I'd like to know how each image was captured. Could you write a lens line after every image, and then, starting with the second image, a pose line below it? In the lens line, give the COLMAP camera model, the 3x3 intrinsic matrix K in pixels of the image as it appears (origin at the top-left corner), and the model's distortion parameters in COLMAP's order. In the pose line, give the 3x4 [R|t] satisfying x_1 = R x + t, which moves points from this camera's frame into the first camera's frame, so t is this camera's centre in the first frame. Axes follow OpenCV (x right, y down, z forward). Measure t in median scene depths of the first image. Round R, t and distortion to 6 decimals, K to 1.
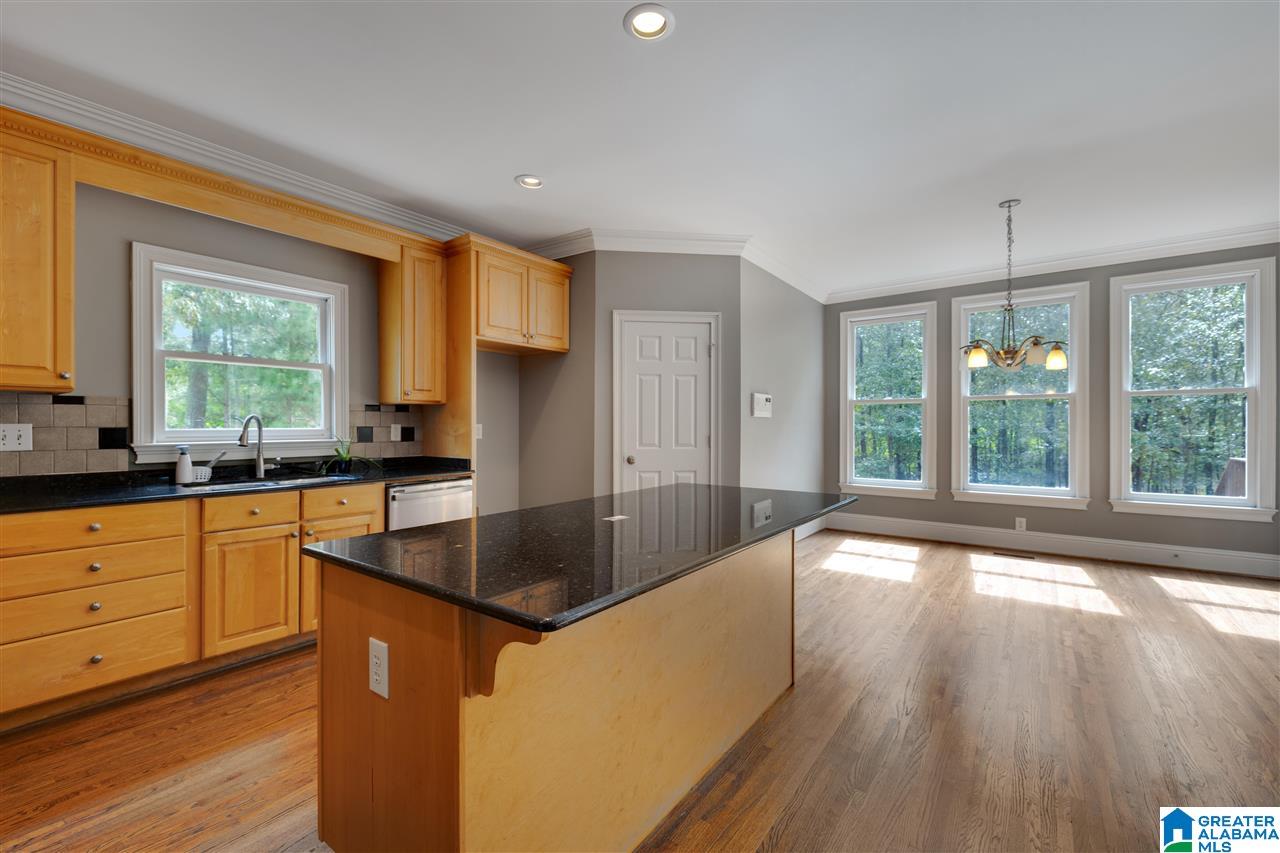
lens RADIAL K [[560.6, 0, 649.7], [0, 560.6, 425.4], [0, 0, 1]] dist [0.005597, 0.000154]
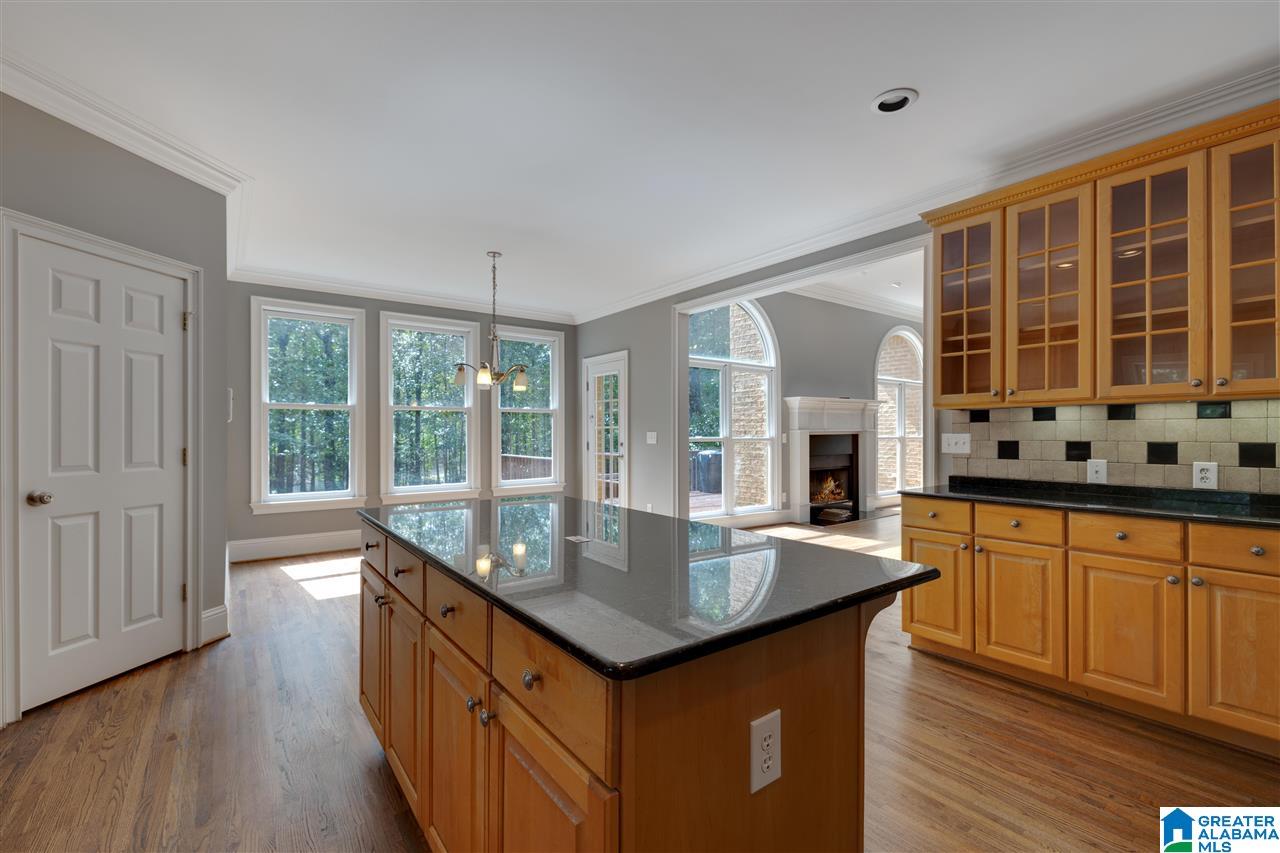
lens RADIAL K [[560.6, 0, 636.1], [0, 560.6, 428.4], [0, 0, 1]] dist [0.005597, 0.000154]
pose [[0.270292, 0.005711, 0.962761, -0.389163], [0.002789, 0.999974, -0.006715, 0.000232], [-0.962774, 0.004500, 0.270269, 0.301864]]
